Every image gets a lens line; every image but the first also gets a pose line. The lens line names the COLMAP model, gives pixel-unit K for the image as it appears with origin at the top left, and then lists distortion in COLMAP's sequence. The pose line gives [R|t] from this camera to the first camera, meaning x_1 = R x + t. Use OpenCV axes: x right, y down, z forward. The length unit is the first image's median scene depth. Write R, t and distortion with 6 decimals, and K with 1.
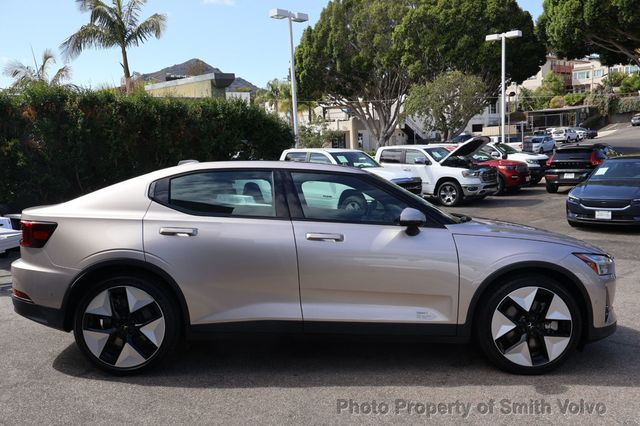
lens RADIAL K [[559.7, 0, 320.3], [0, 559.7, 203.1], [0, 0, 1]] dist [0.012350, 0.013362]
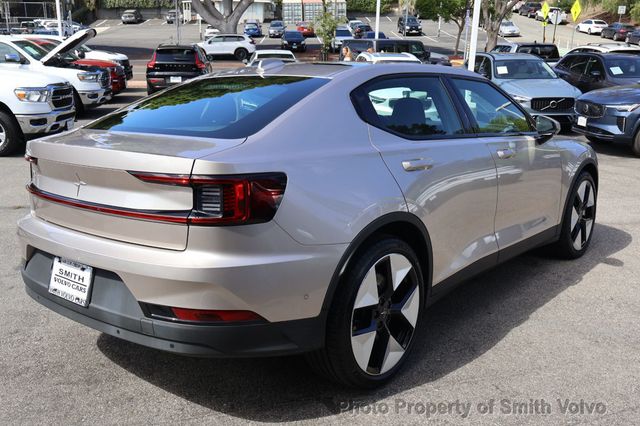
lens RADIAL K [[643.2, 0, 320.0], [0, 643.2, 213.0], [0, 0, 1]] dist [0.010294, 0.014375]
pose [[0.630870, -0.158637, 0.759498, -0.243534], [0.037496, 0.983965, 0.174376, -0.008927], [-0.774982, -0.081530, 0.626702, 0.149267]]
